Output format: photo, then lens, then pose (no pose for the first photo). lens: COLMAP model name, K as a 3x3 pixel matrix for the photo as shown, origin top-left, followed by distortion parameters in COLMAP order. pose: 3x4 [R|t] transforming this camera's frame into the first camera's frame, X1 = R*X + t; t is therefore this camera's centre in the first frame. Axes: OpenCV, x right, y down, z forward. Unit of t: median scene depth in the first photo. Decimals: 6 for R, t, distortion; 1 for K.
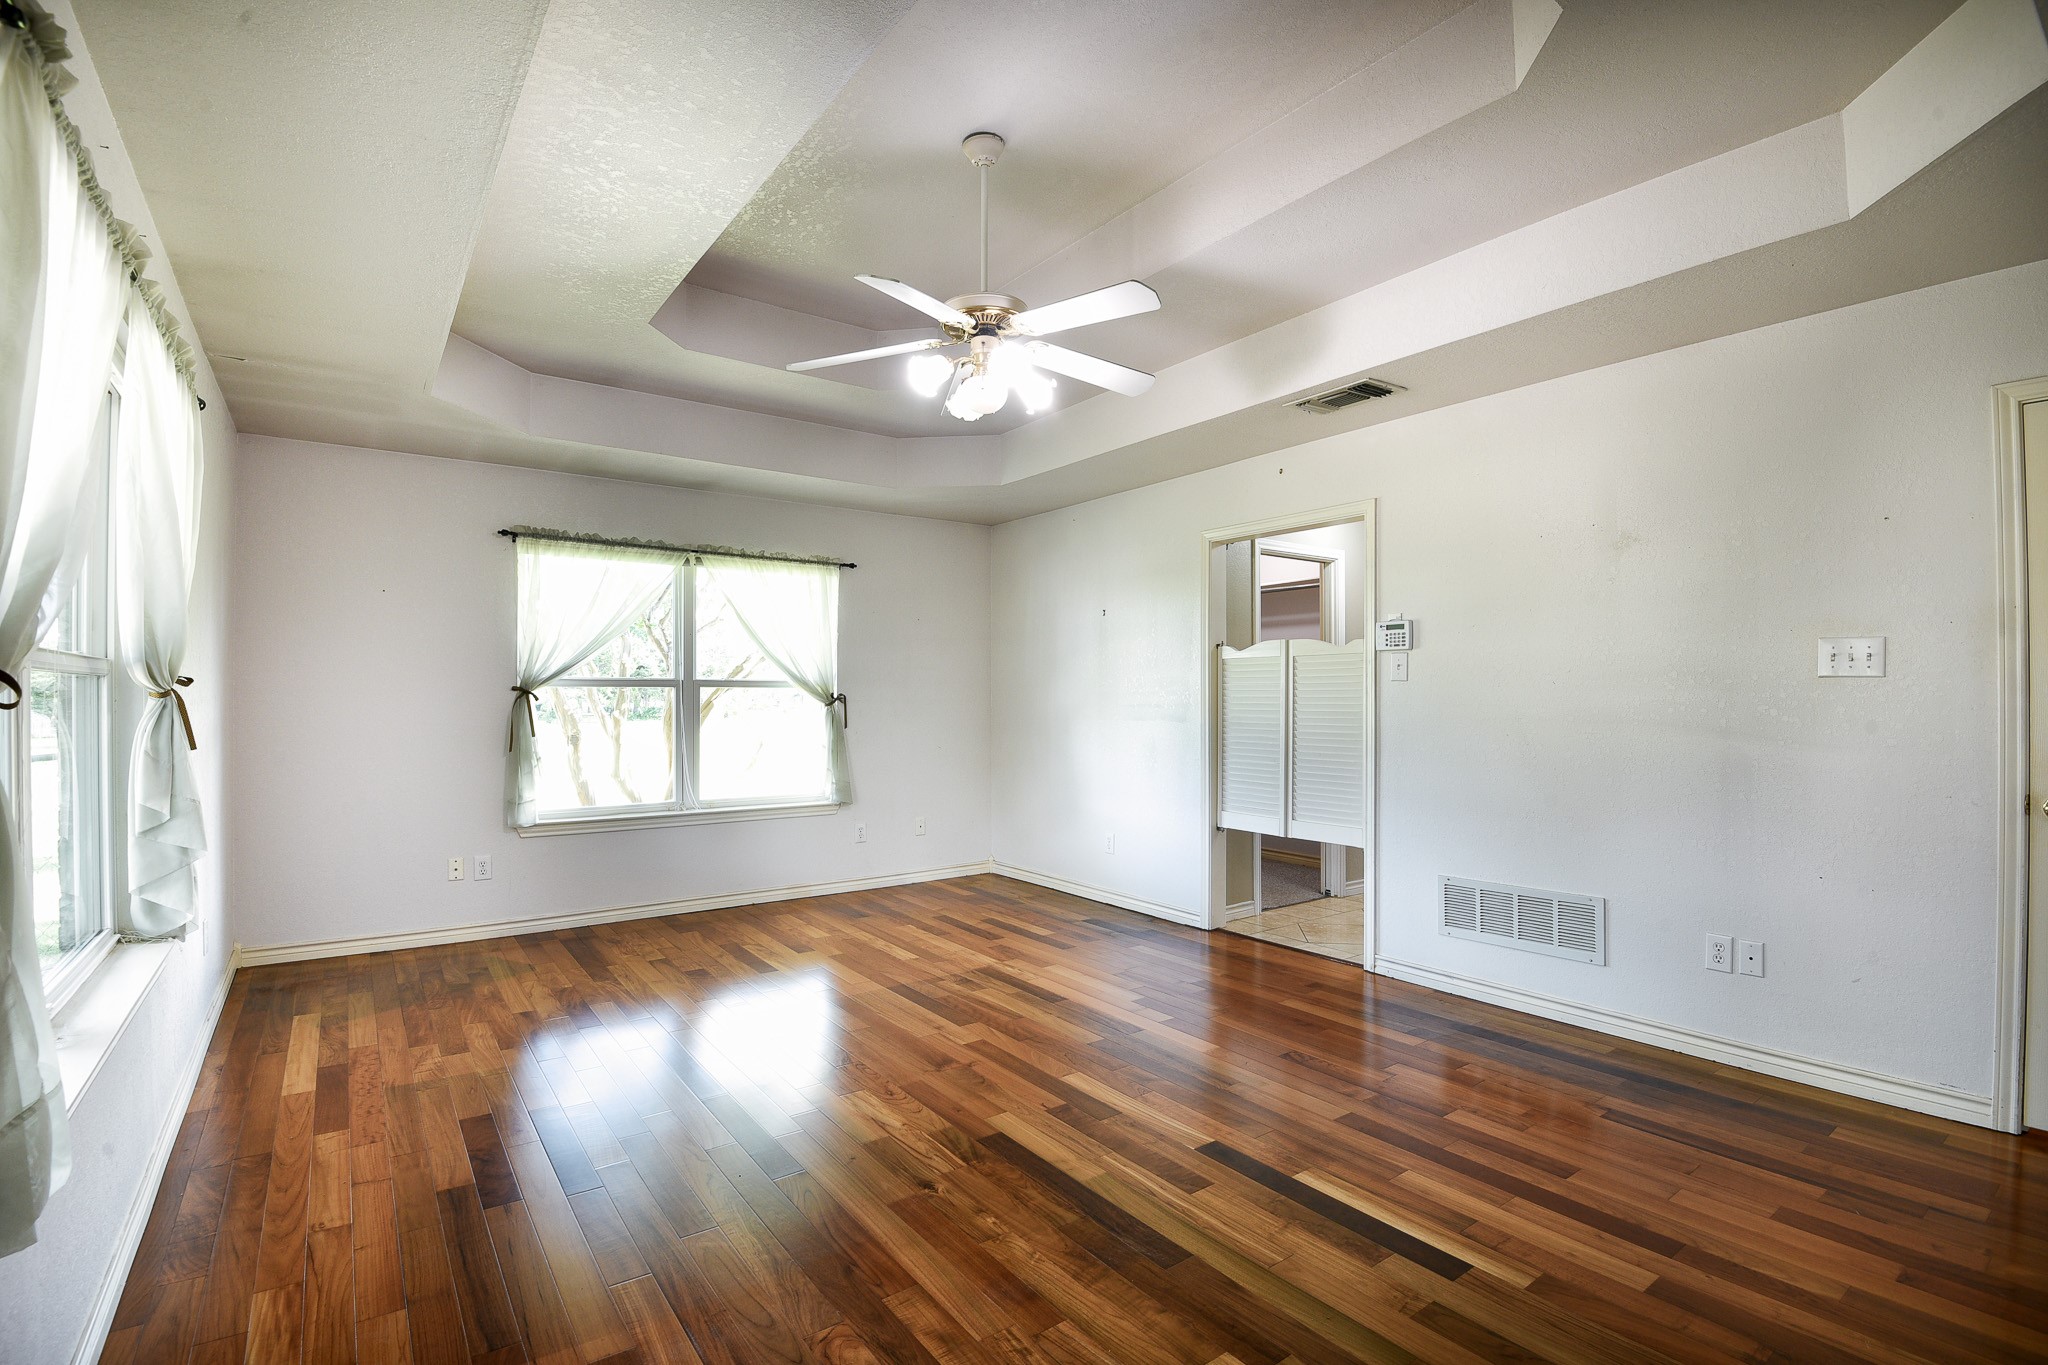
lens RADIAL K [[947.2, 0, 1018.8], [0, 947.2, 690.9], [0, 0, 1]] dist [0.001557, -0.032946]
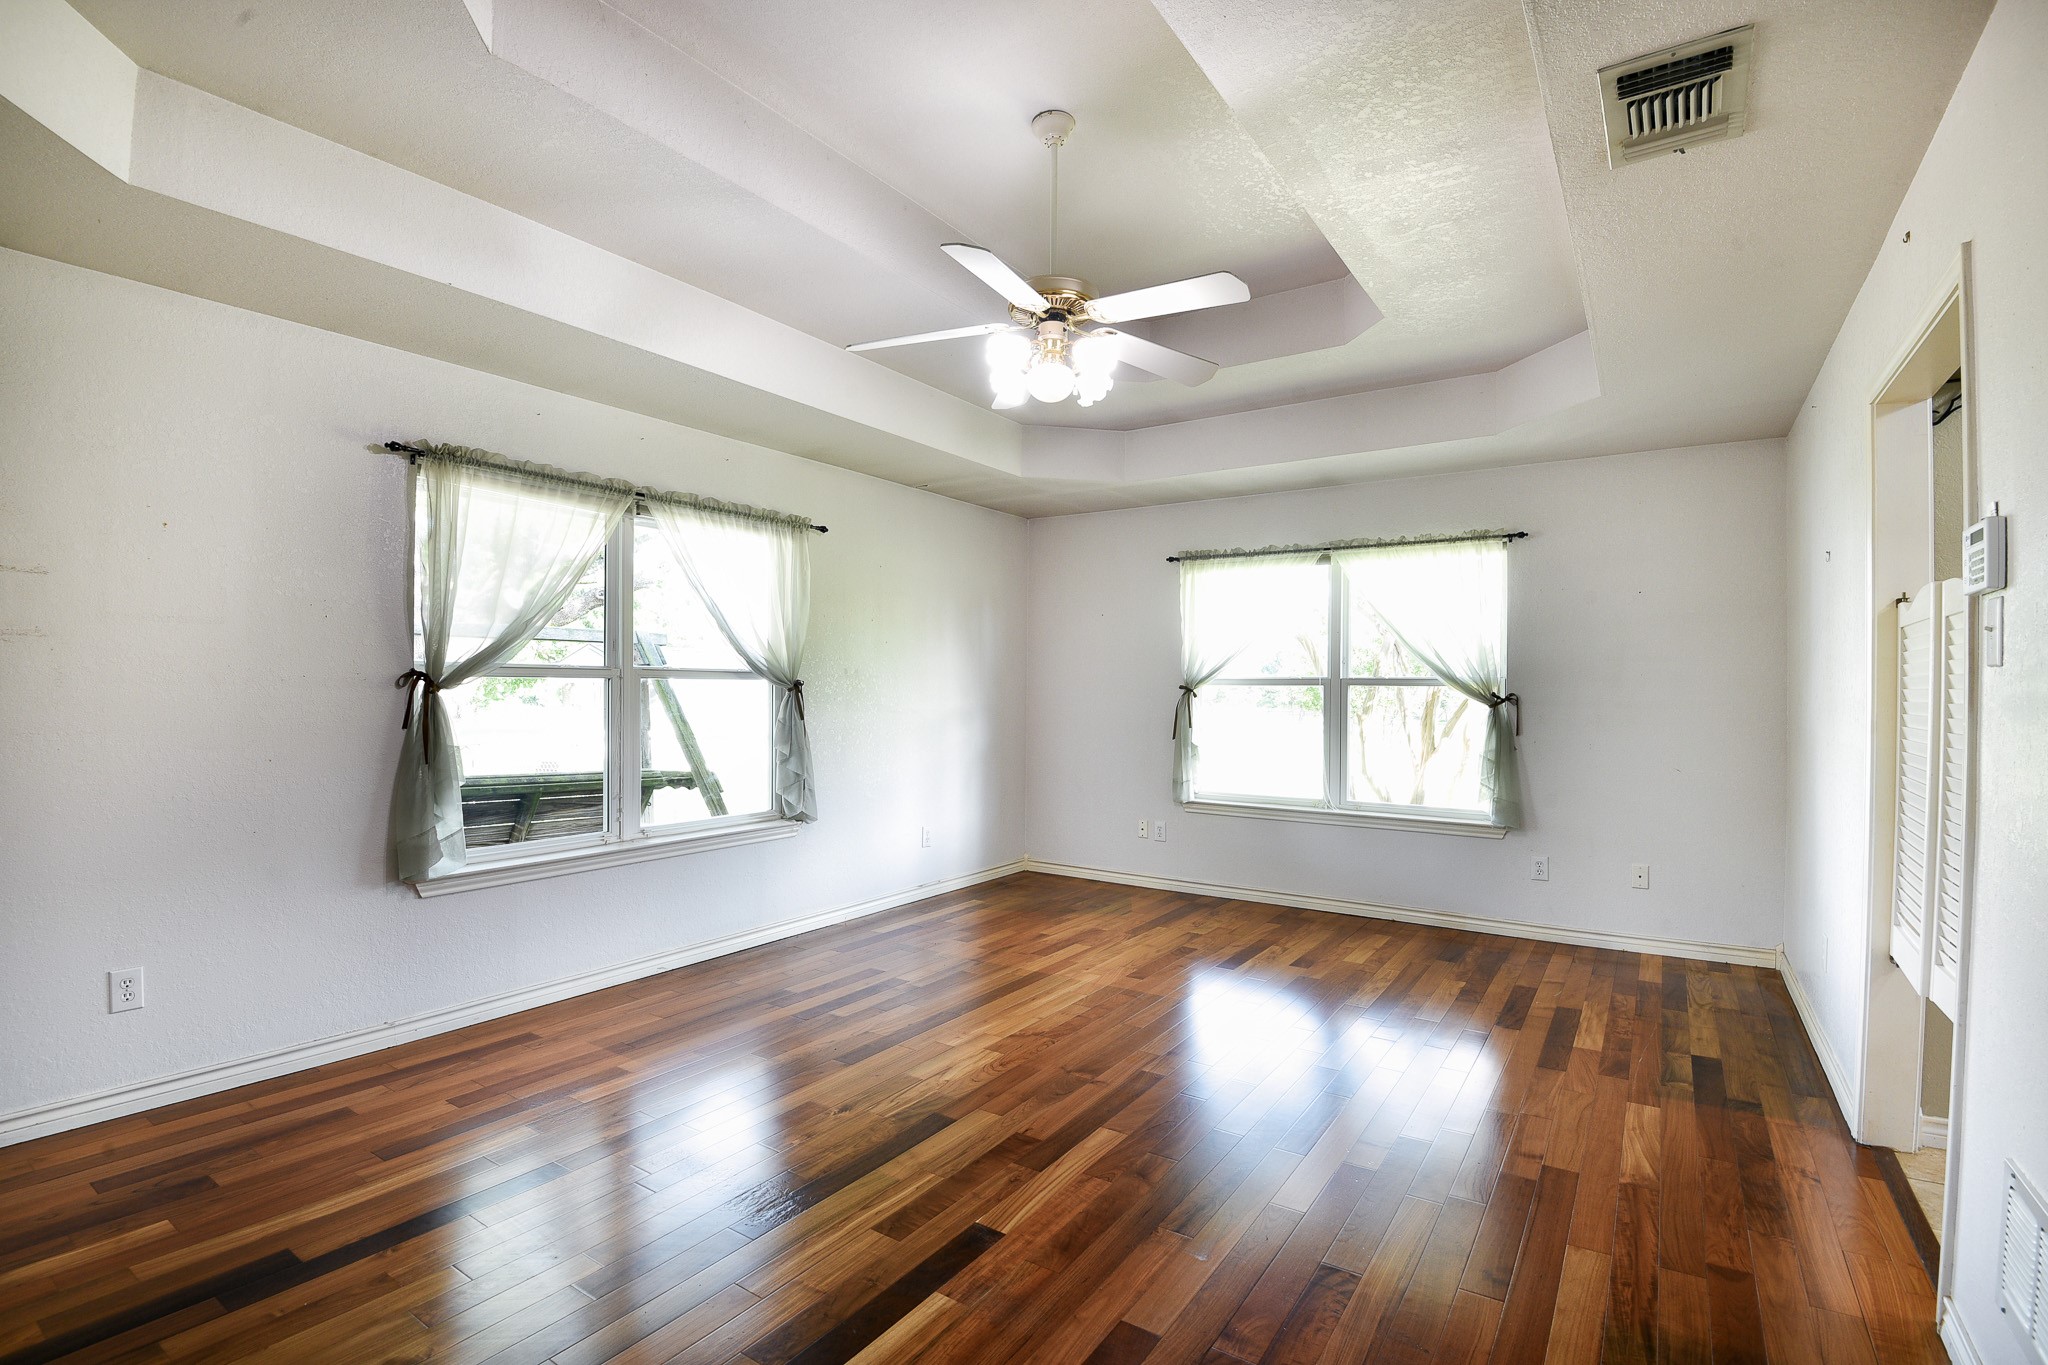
lens RADIAL K [[947.2, 0, 1018.8], [0, 947.2, 690.9], [0, 0, 1]] dist [0.001557, -0.032946]
pose [[0.341189, 0.002307, -0.939992, 0.519980], [-0.002098, 0.999996, 0.001692, 0.000504], [0.939992, 0.001395, 0.341193, 0.385549]]
